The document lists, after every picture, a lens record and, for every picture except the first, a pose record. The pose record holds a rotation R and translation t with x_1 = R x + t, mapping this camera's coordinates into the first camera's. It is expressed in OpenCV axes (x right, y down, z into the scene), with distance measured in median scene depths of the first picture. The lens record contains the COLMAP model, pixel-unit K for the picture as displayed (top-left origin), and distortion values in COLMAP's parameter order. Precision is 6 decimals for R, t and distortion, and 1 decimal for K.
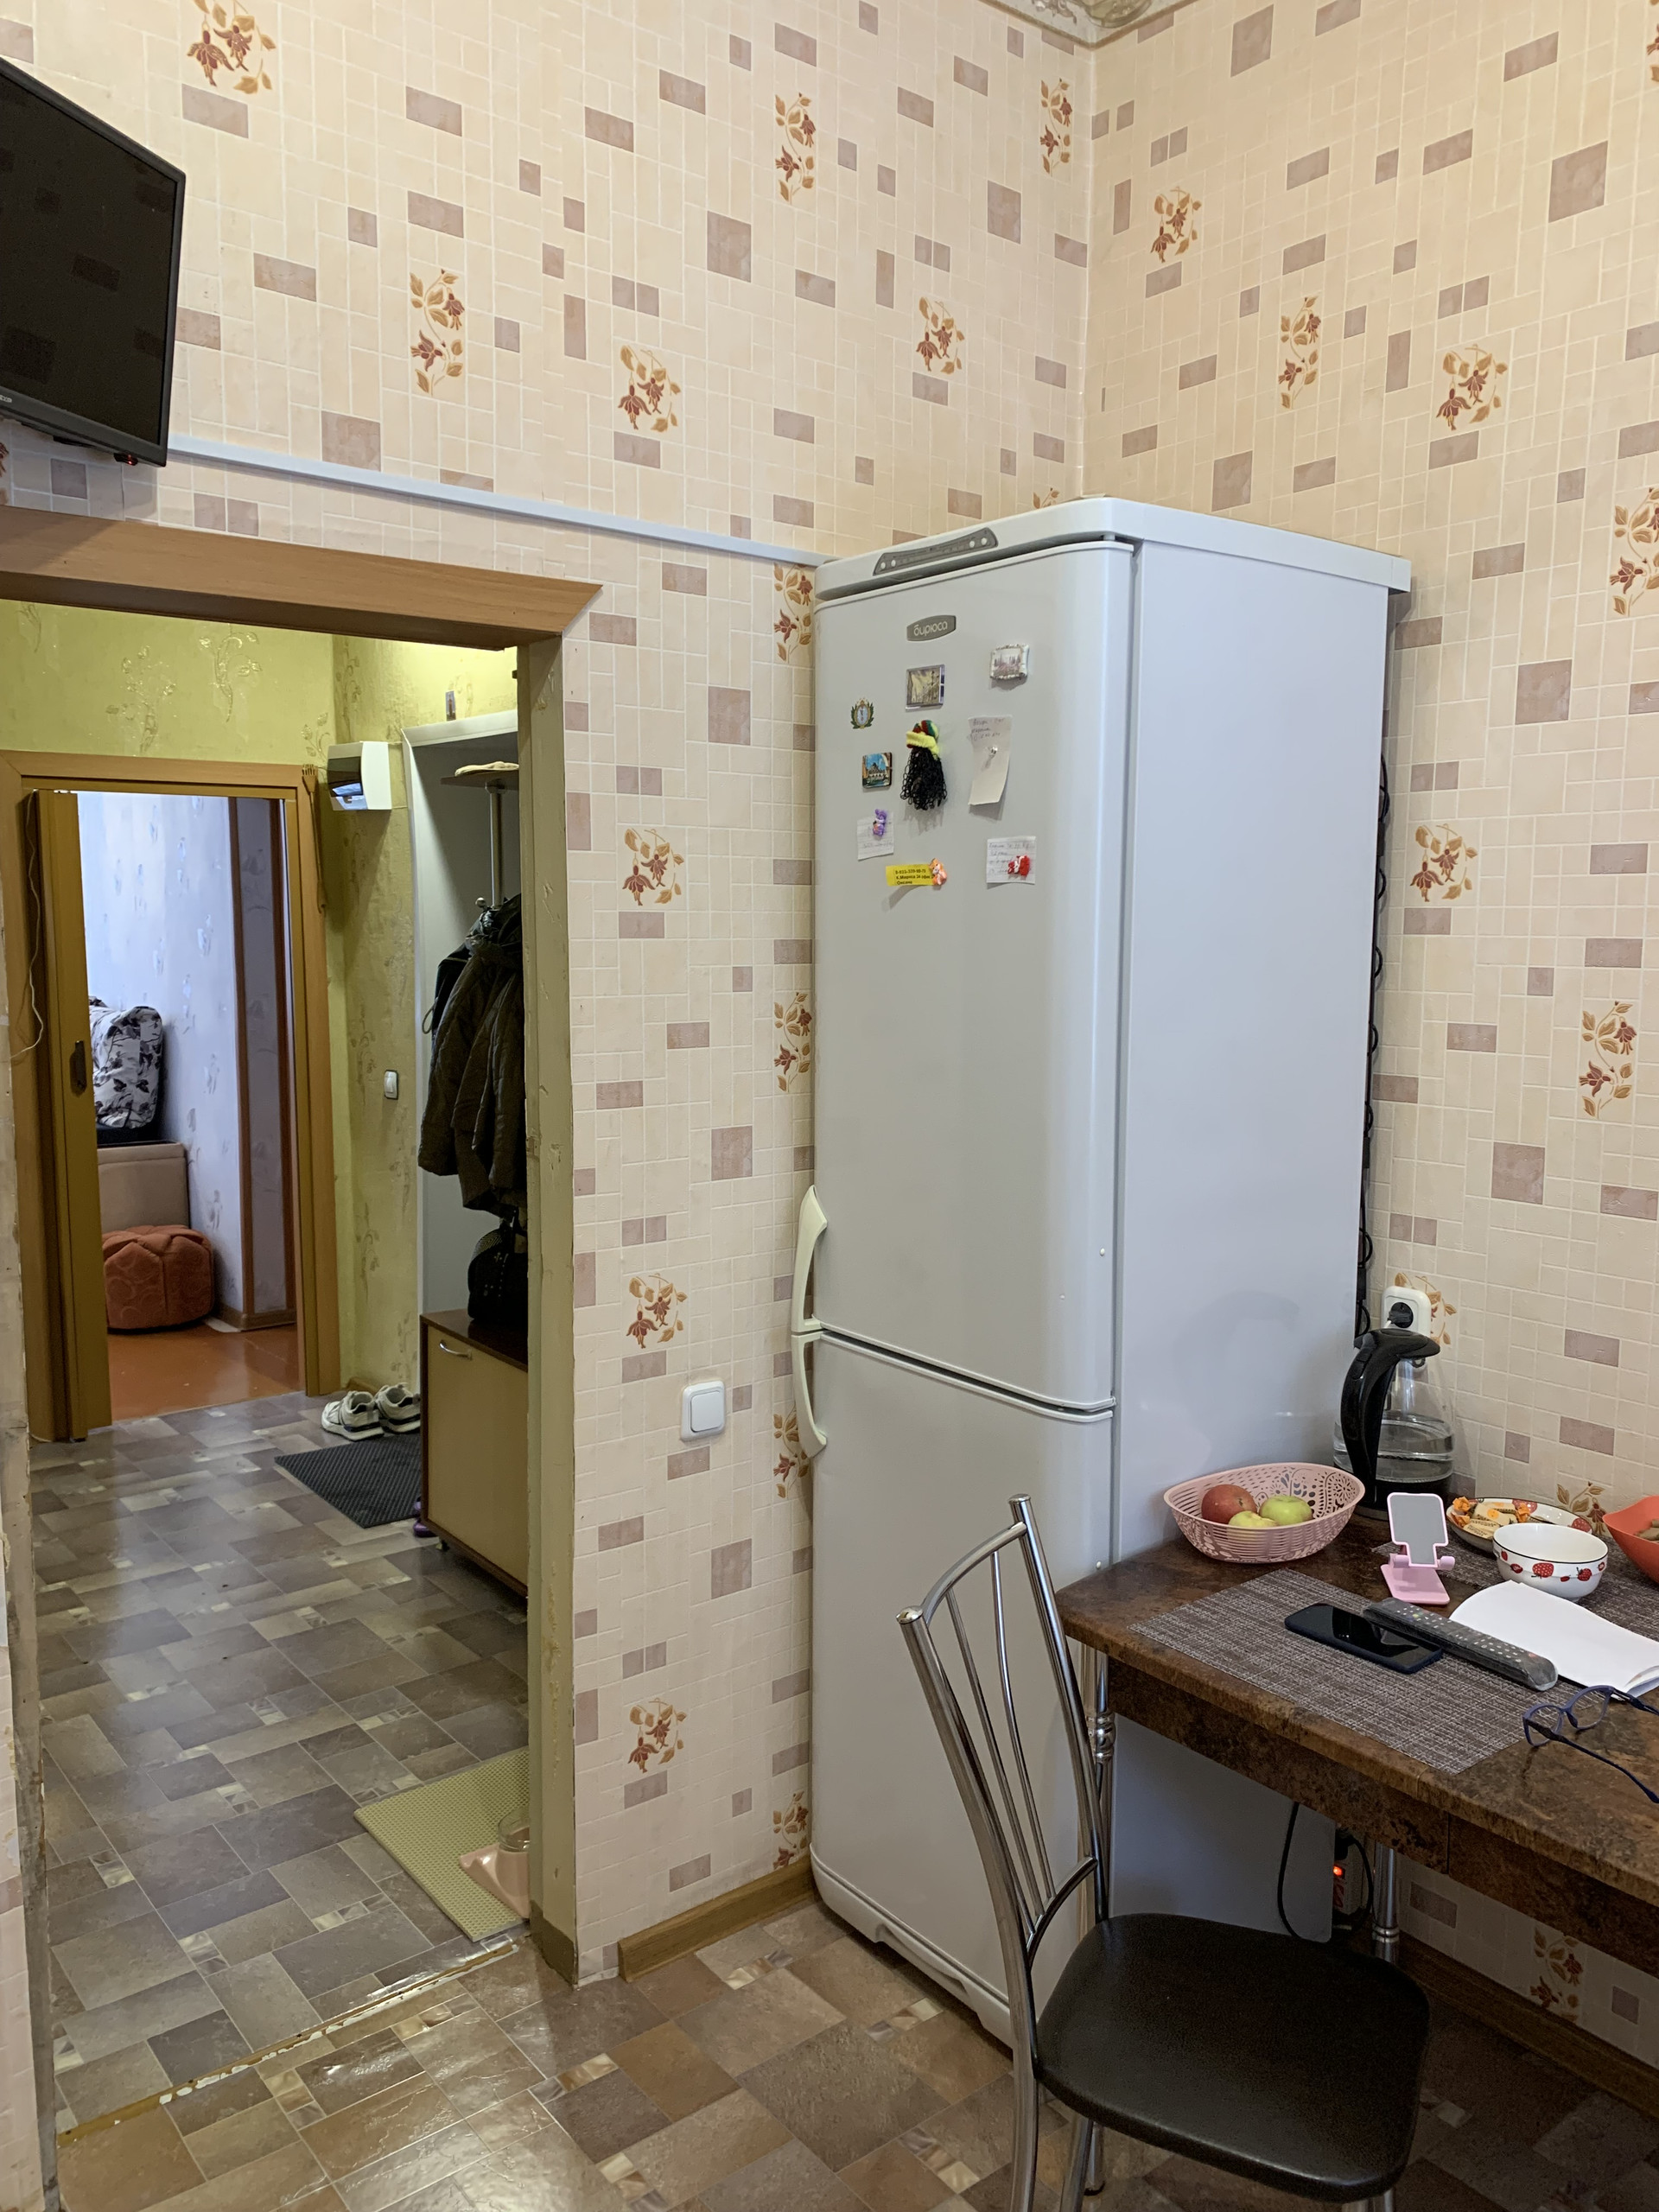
lens RADIAL K [[1683.5, 0, 808.9], [0, 1683.5, 1102.8], [0, 0, 1]] dist [0.039573, -0.050006]
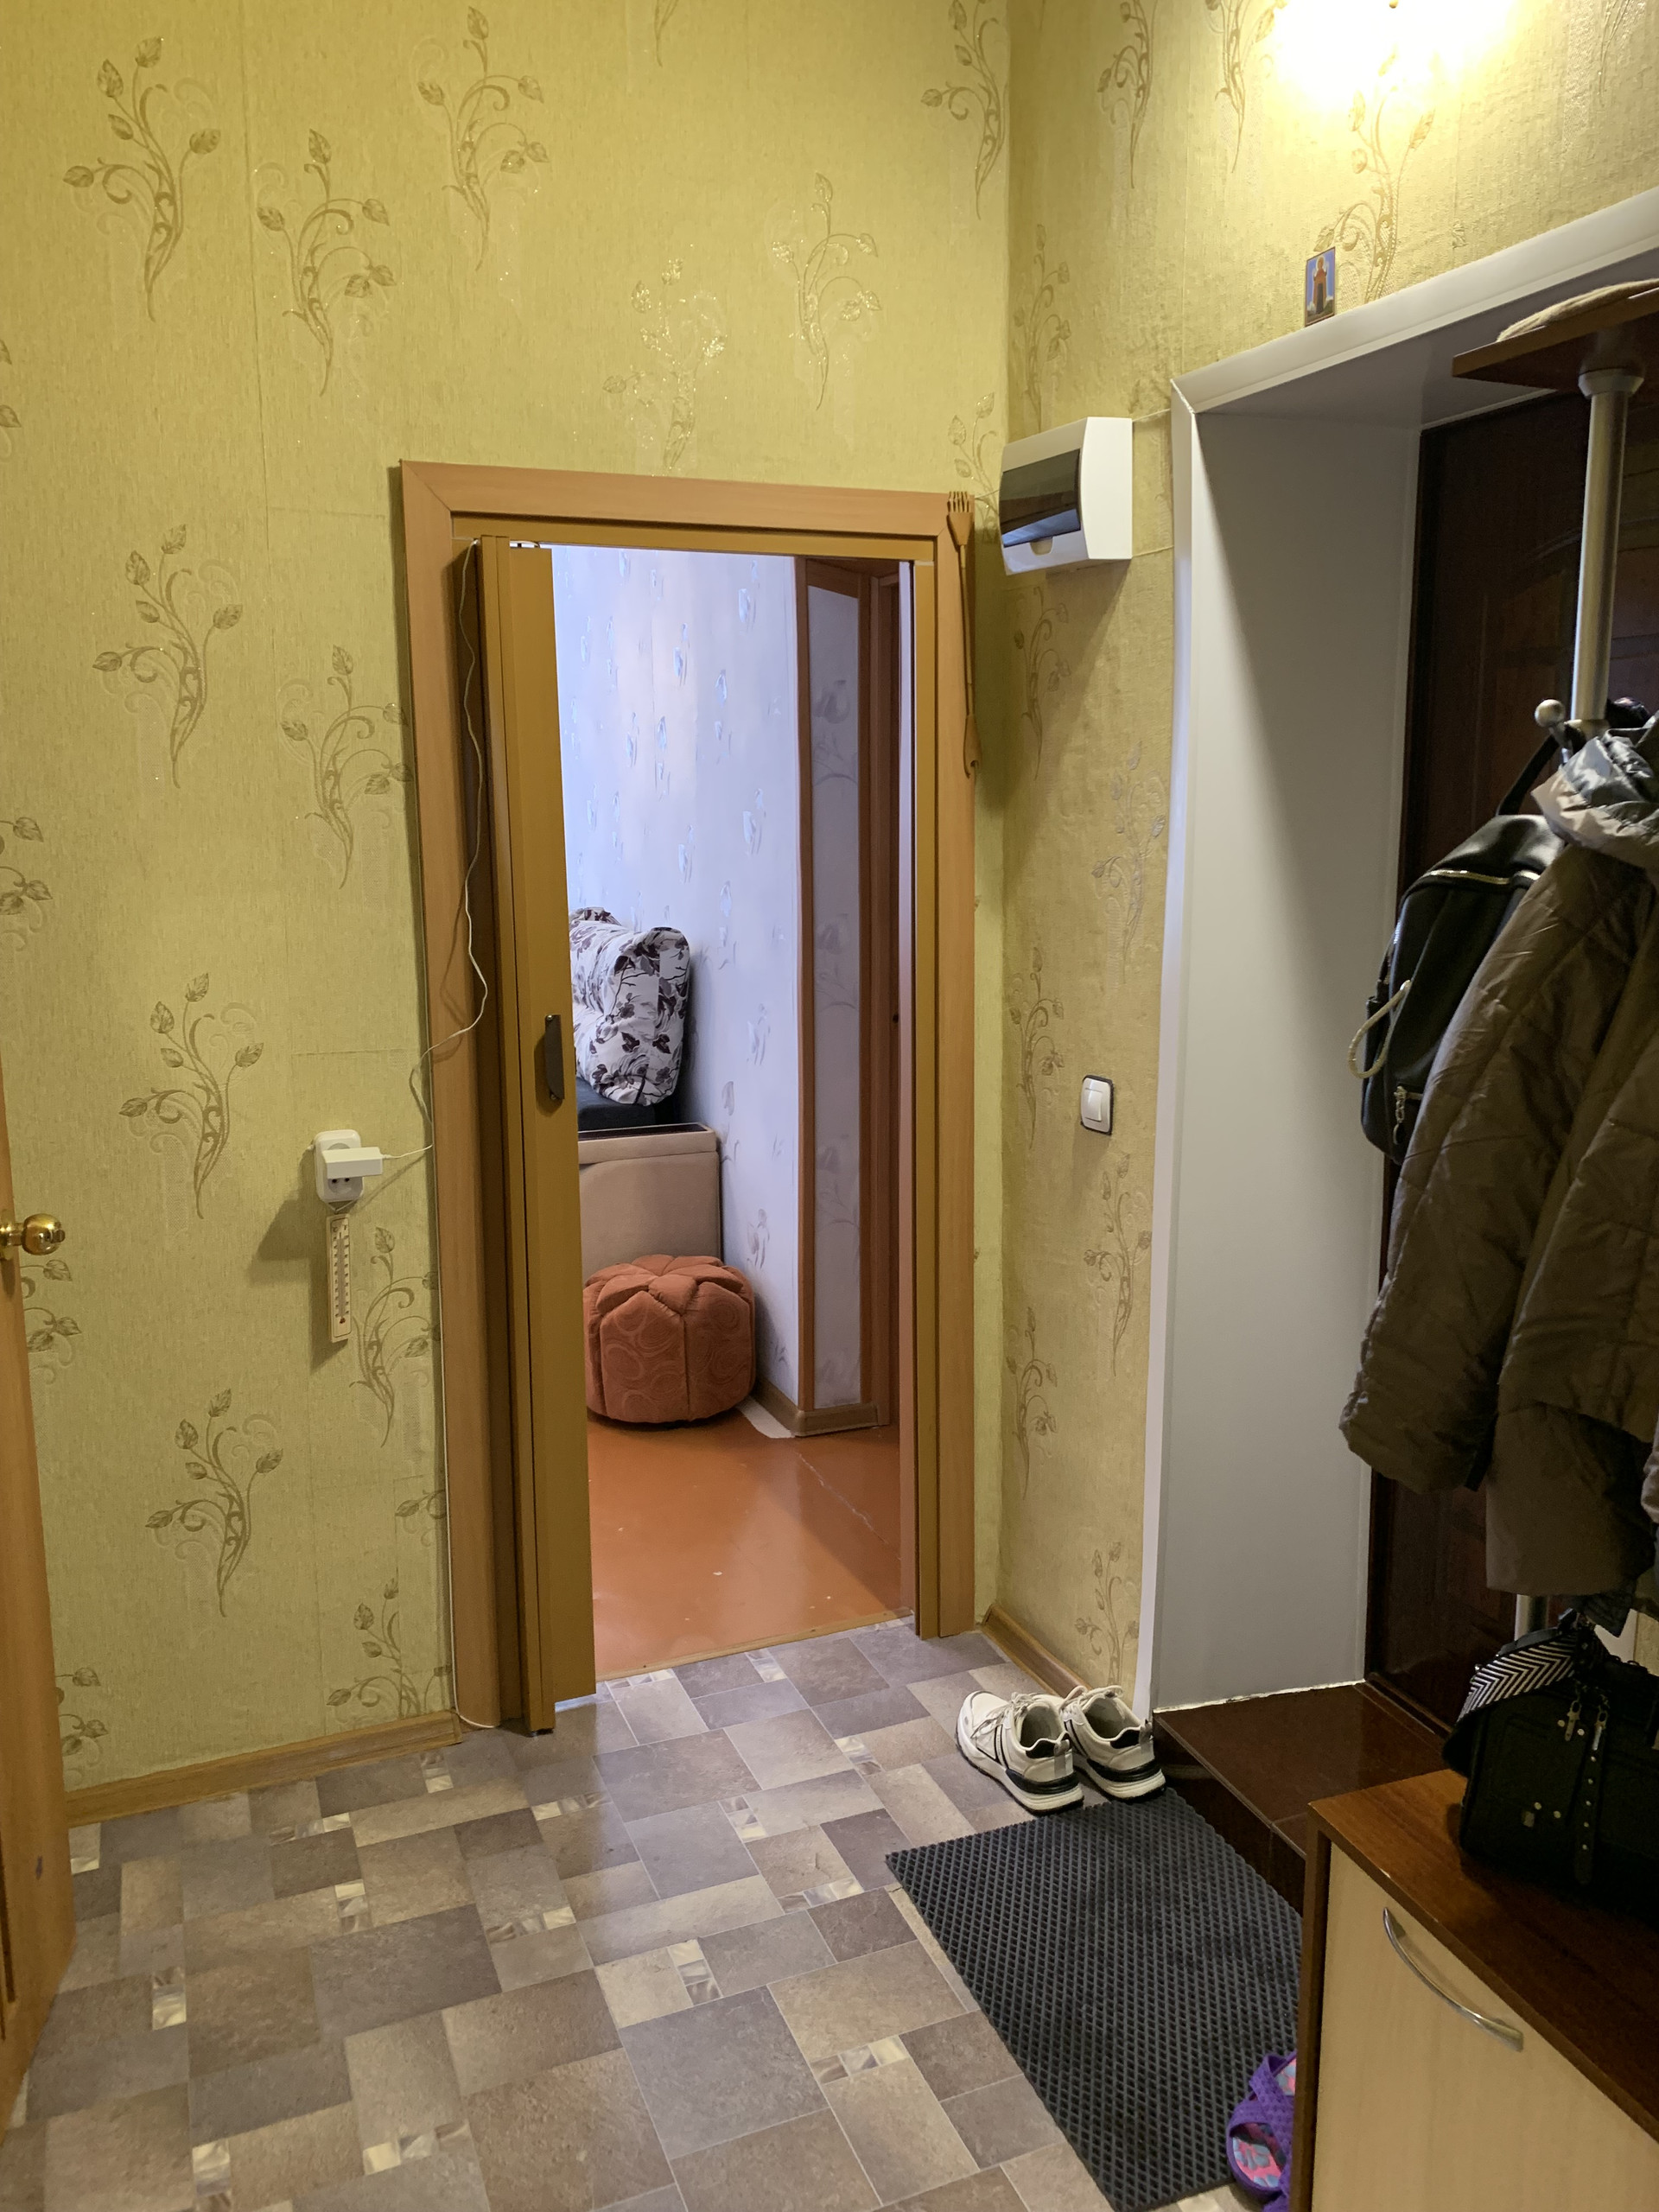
lens RADIAL K [[1683.5, 0, 843.6], [0, 1683.5, 1096.9], [0, 0, 1]] dist [0.039573, -0.050006]
pose [[0.963327, 0.039951, -0.265341, -0.180410], [-0.023557, 0.997628, 0.064683, -0.044018], [0.267296, -0.056060, 0.961982, 0.464406]]
